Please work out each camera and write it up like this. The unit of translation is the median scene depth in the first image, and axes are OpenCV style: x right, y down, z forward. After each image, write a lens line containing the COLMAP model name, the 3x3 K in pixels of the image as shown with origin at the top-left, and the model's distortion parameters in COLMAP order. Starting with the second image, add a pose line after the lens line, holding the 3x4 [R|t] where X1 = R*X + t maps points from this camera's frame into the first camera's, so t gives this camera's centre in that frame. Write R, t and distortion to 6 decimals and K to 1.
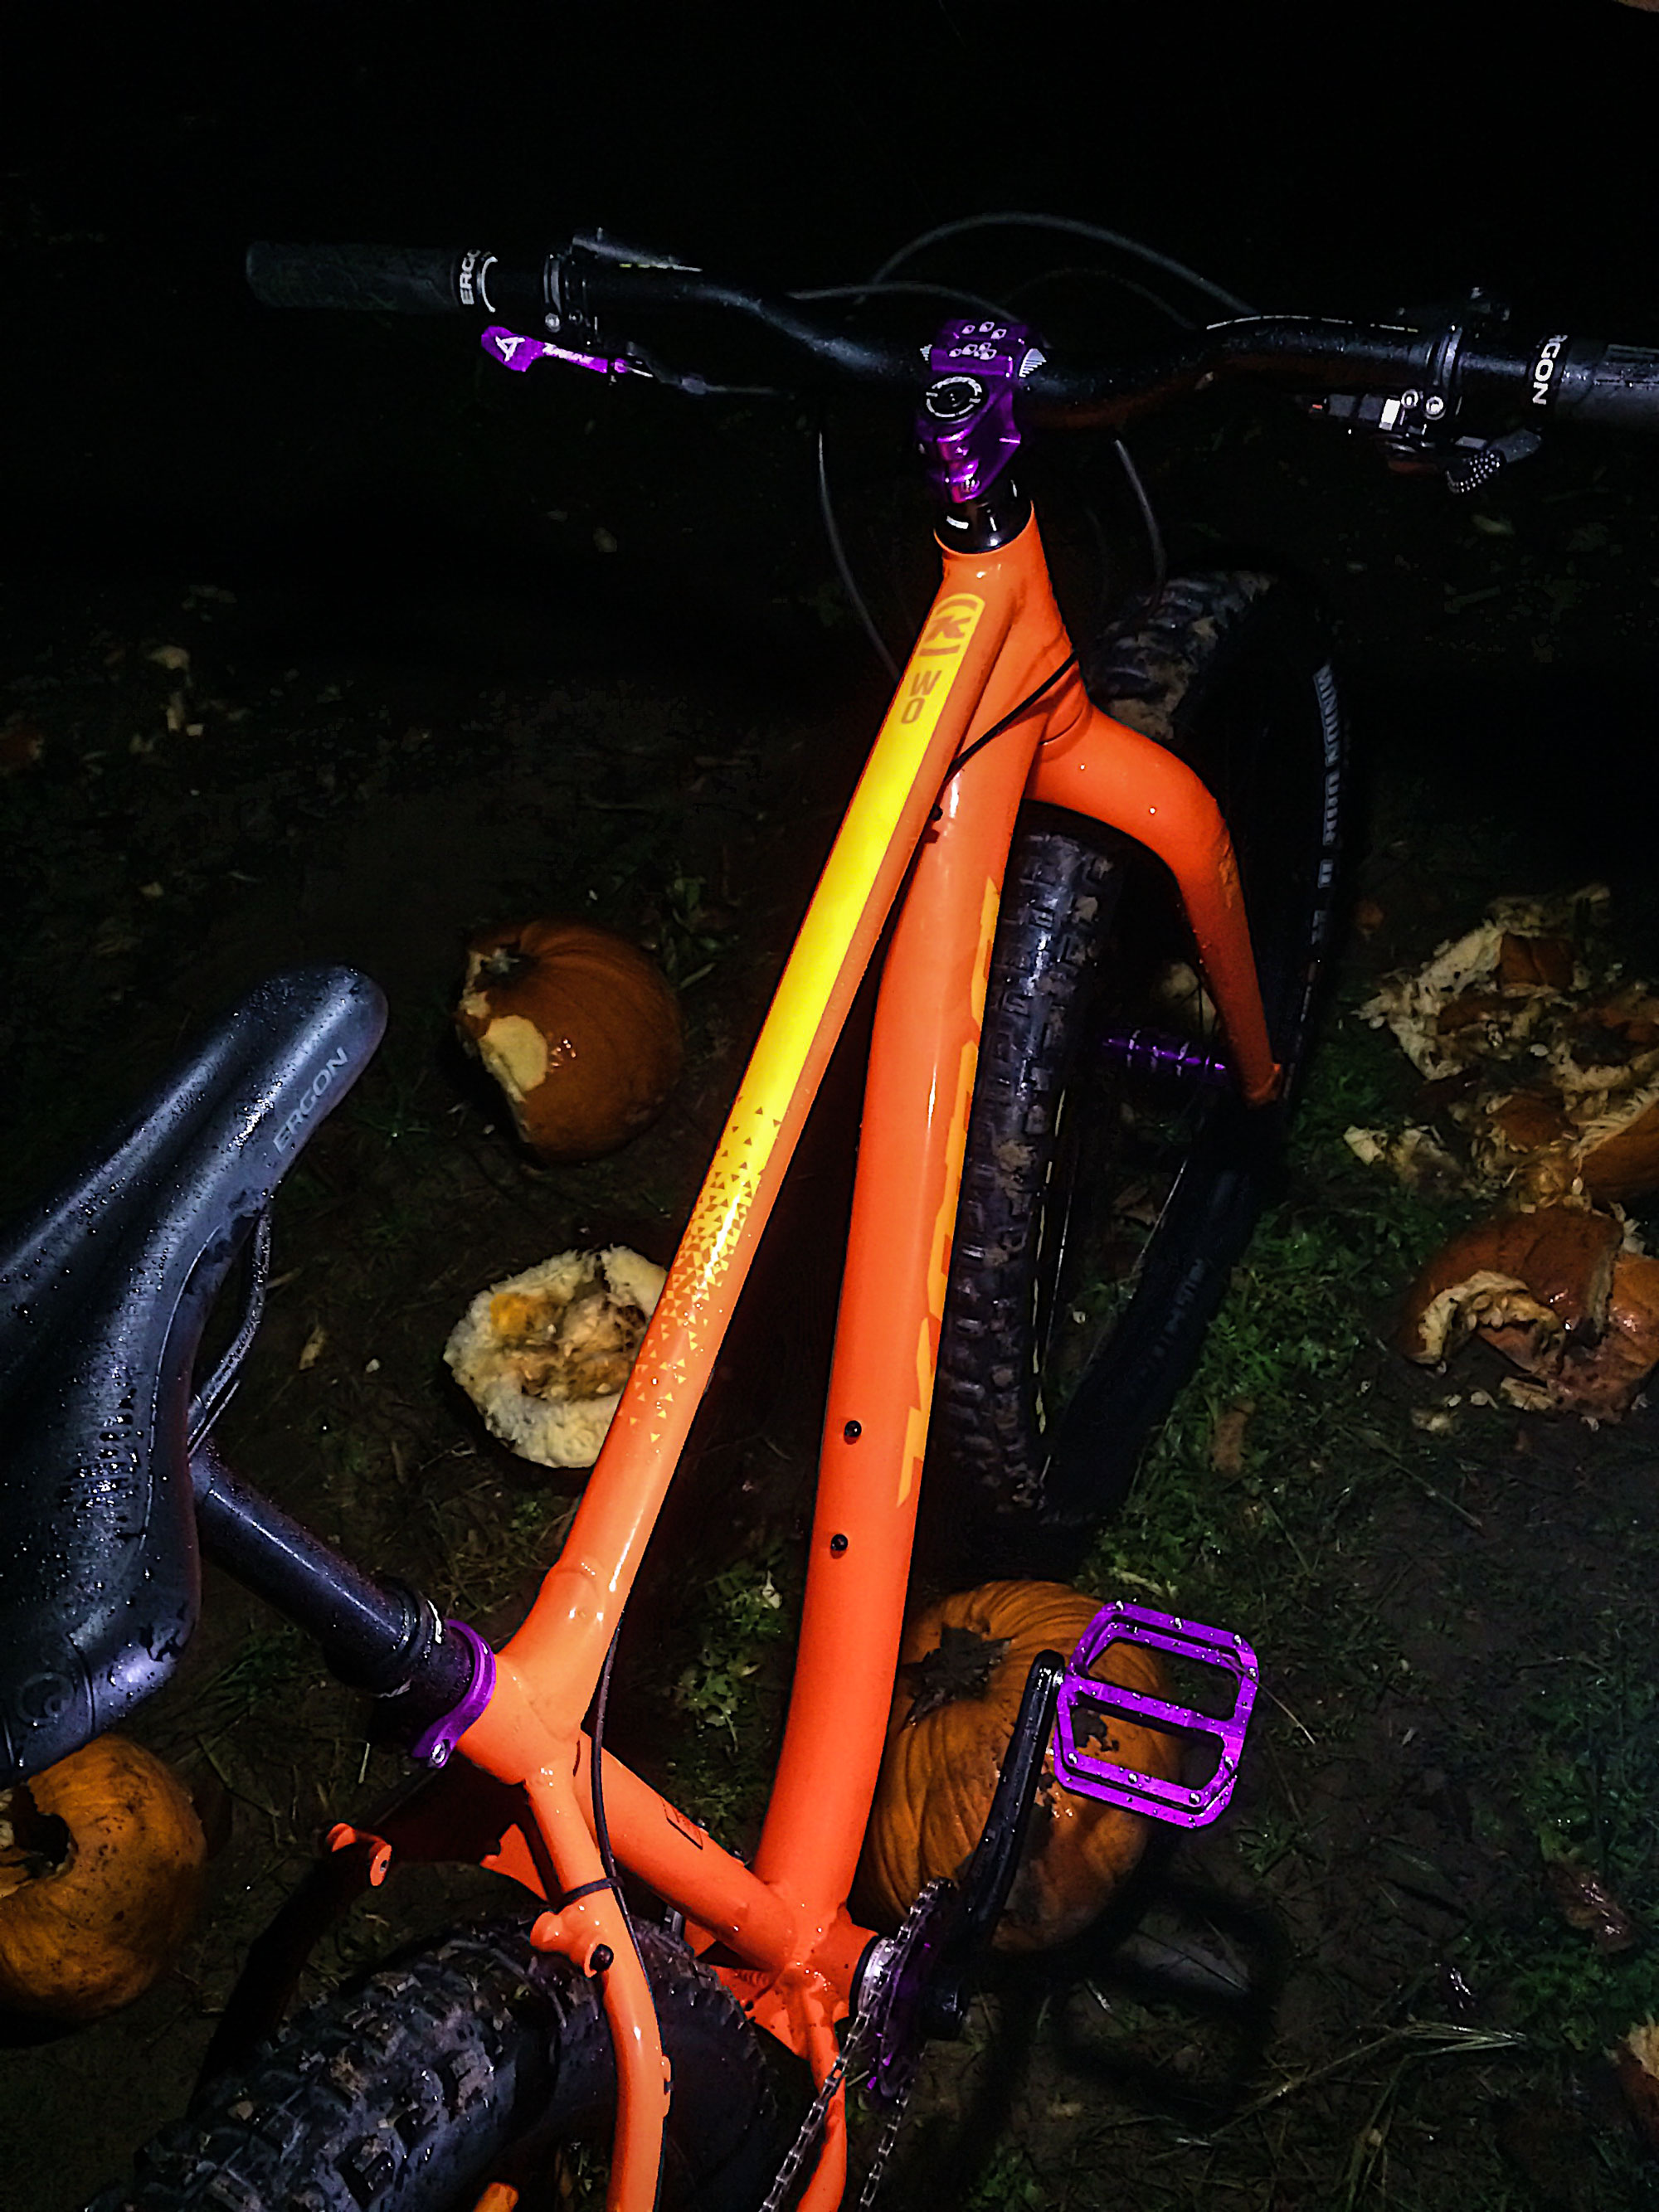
lens RADIAL K [[1921.1, 0, 829.5], [0, 1921.1, 1106.0], [0, 0, 1]] dist [0.083163, -0.120026]
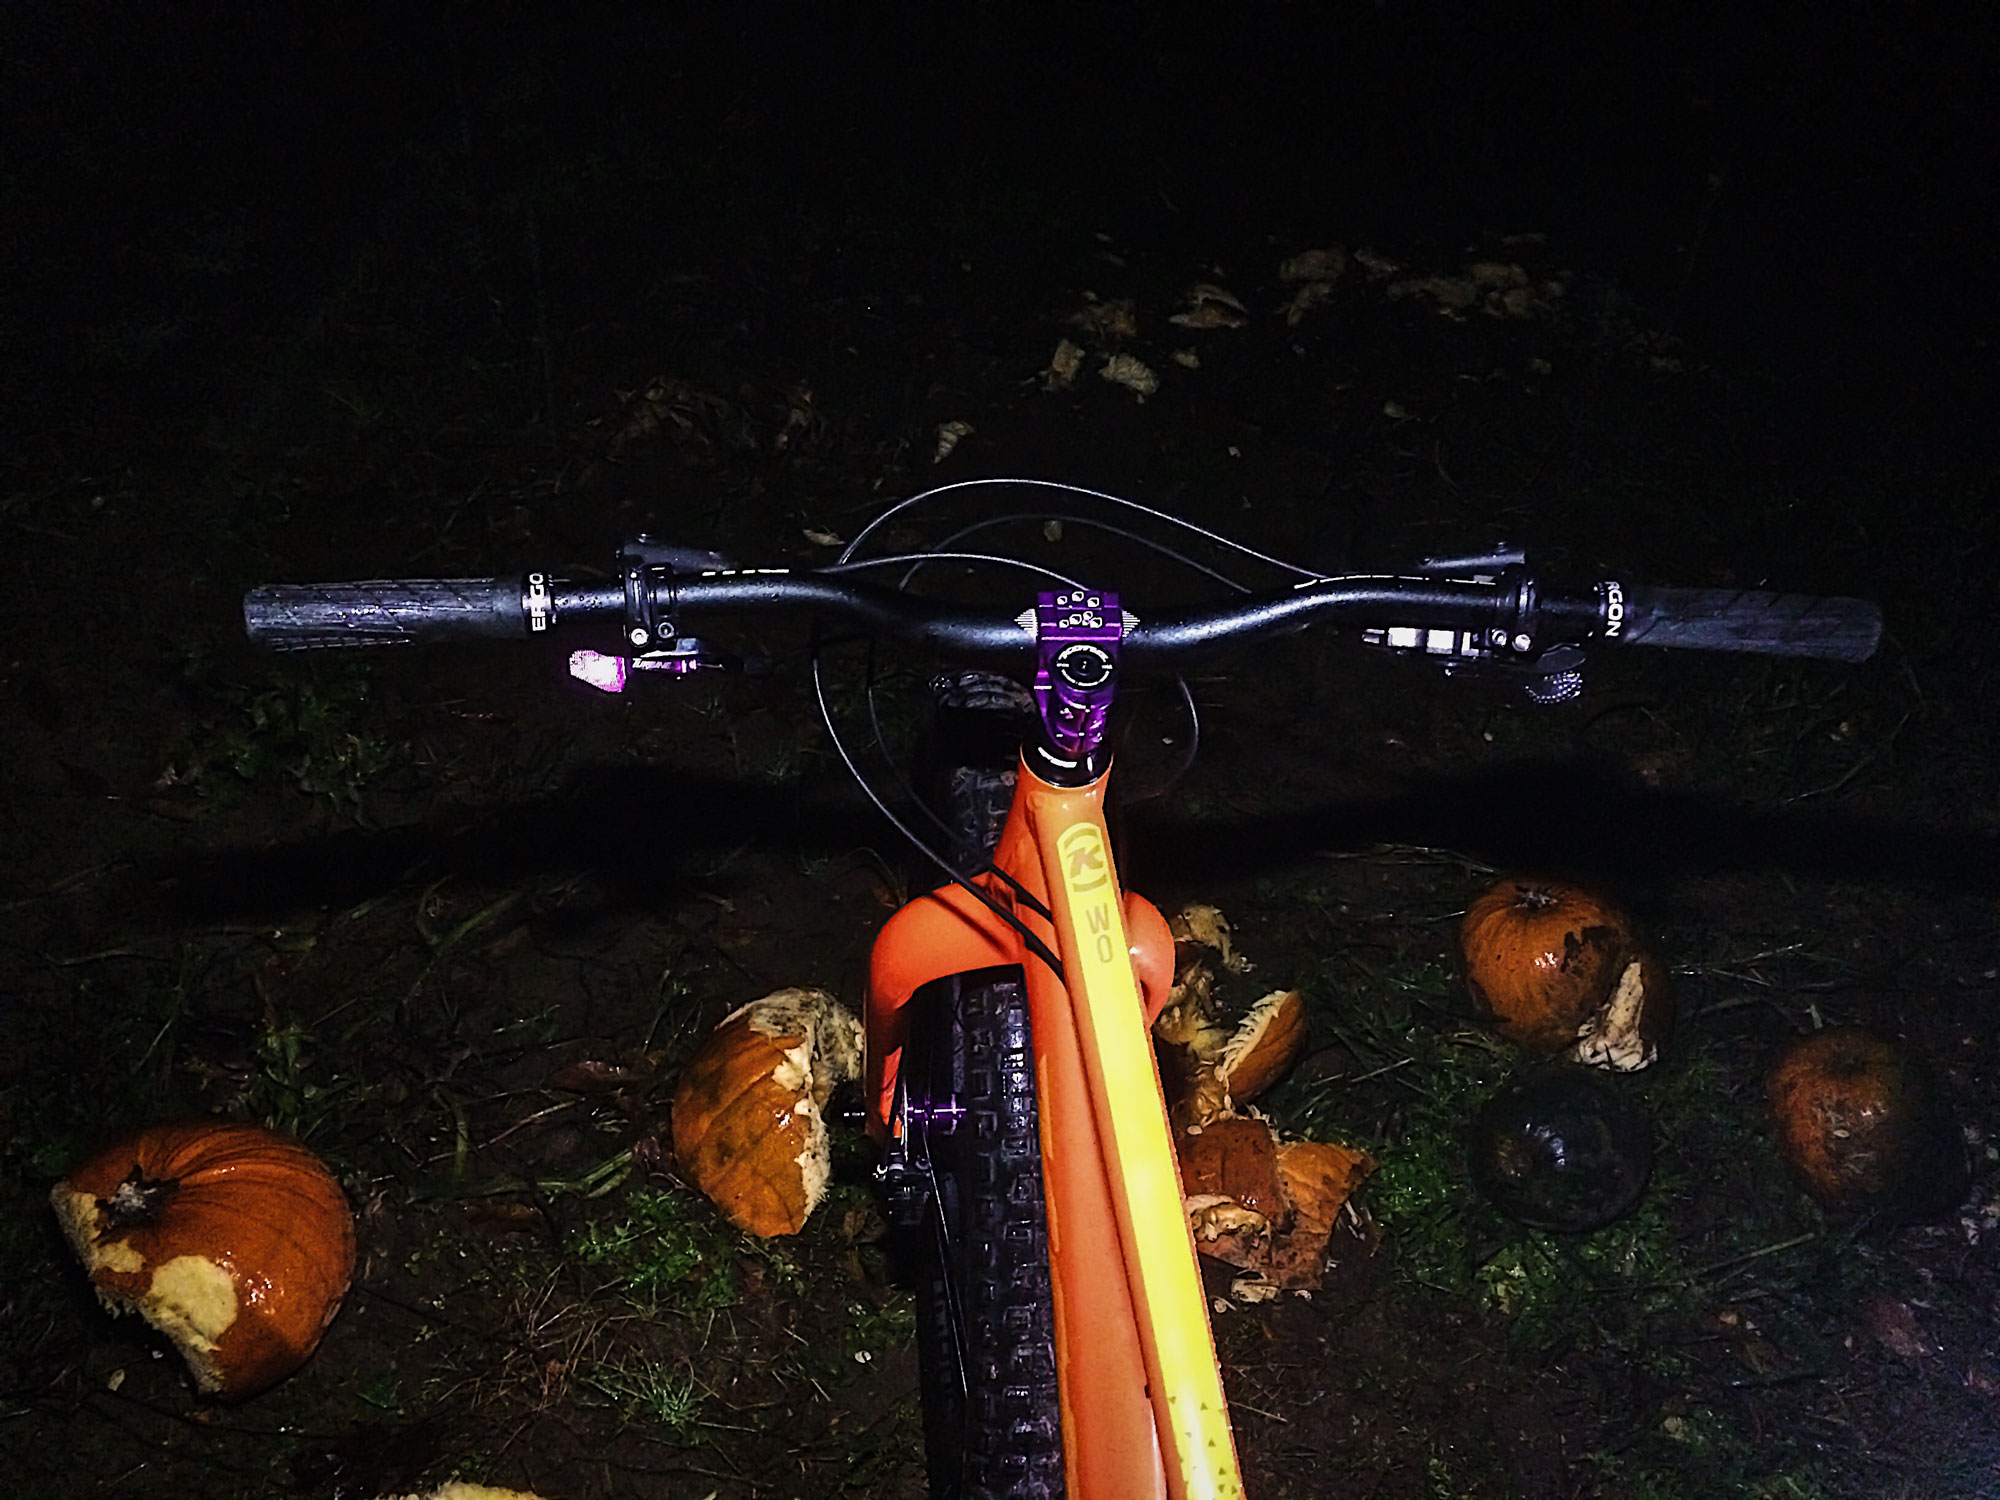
lens RADIAL K [[1736.8, 0, 1000.0], [0, 1736.8, 750.0], [0, 0, 1]] dist [0.083163, -0.120026]
pose [[0.826824, -0.189167, 0.529696, -0.272670], [0.253702, 0.965934, -0.051055, -0.154205], [-0.501994, 0.176599, 0.846649, 0.113914]]
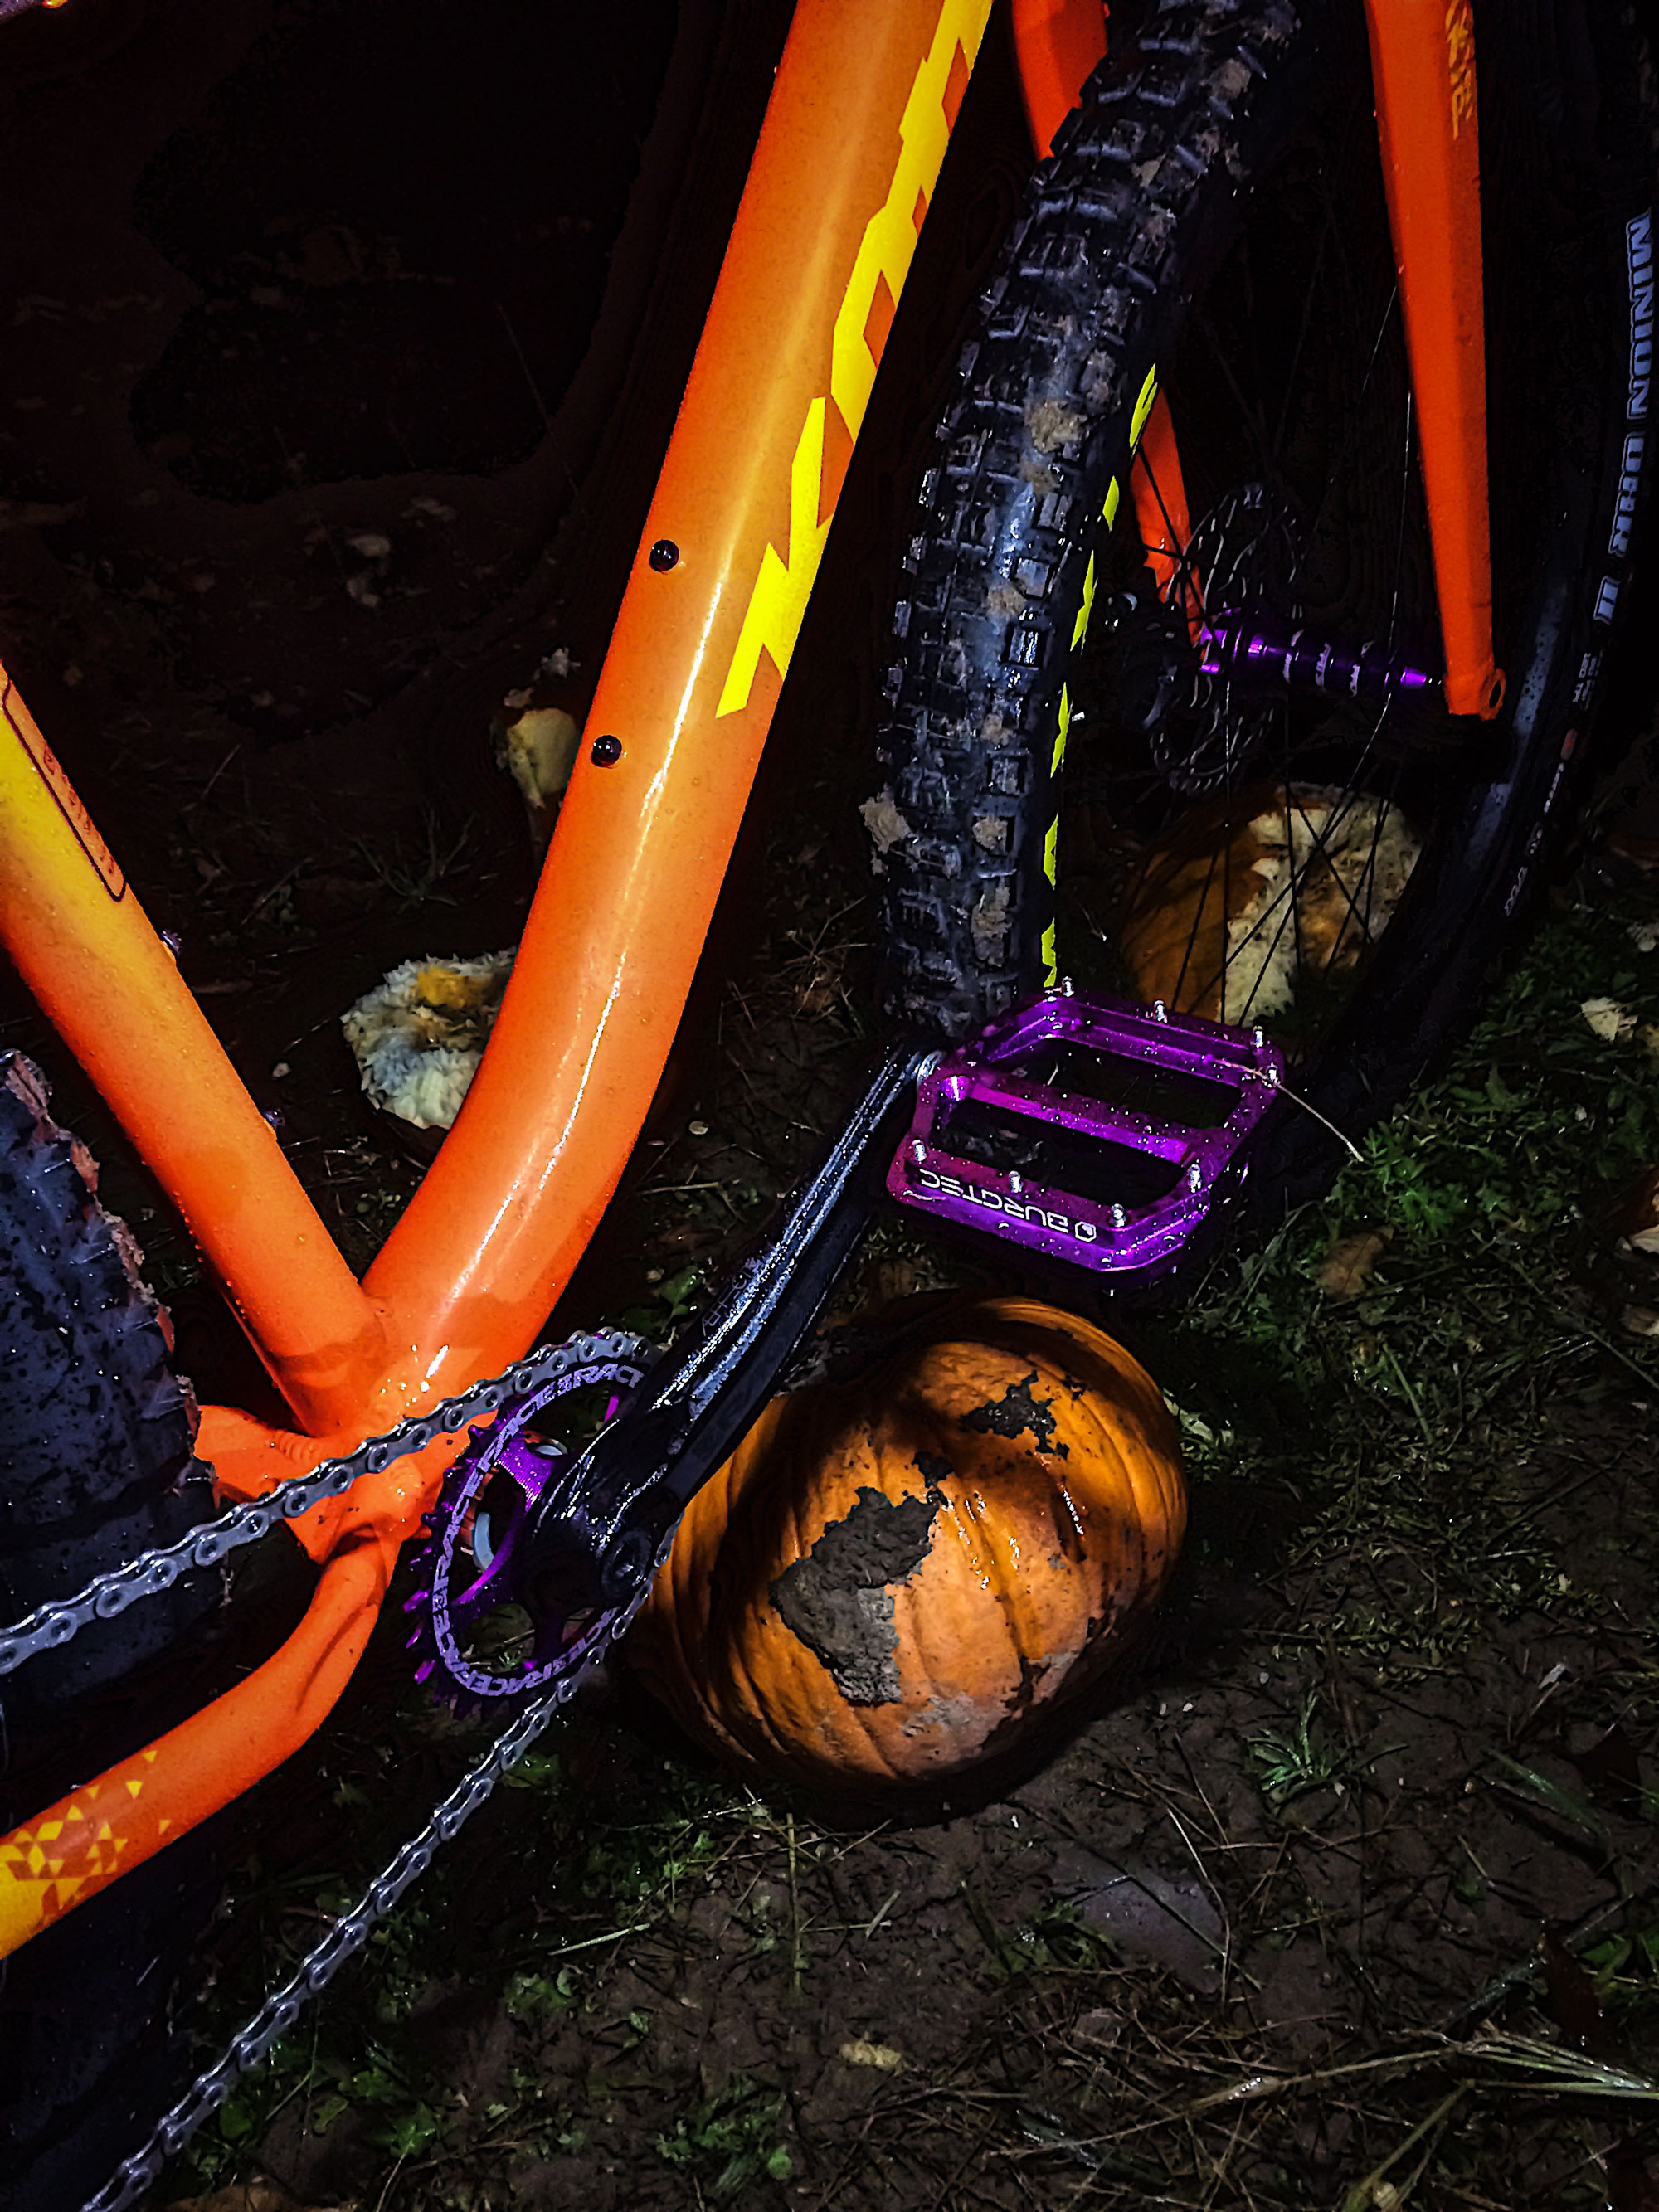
lens RADIAL K [[1921.1, 0, 829.5], [0, 1921.1, 1106.0], [0, 0, 1]] dist [0.083163, -0.120026]
pose [[0.973968, 0.177404, -0.141121, 0.109811], [-0.199643, 0.966167, -0.163291, 0.261863], [0.107378, 0.187214, 0.976433, 0.282767]]
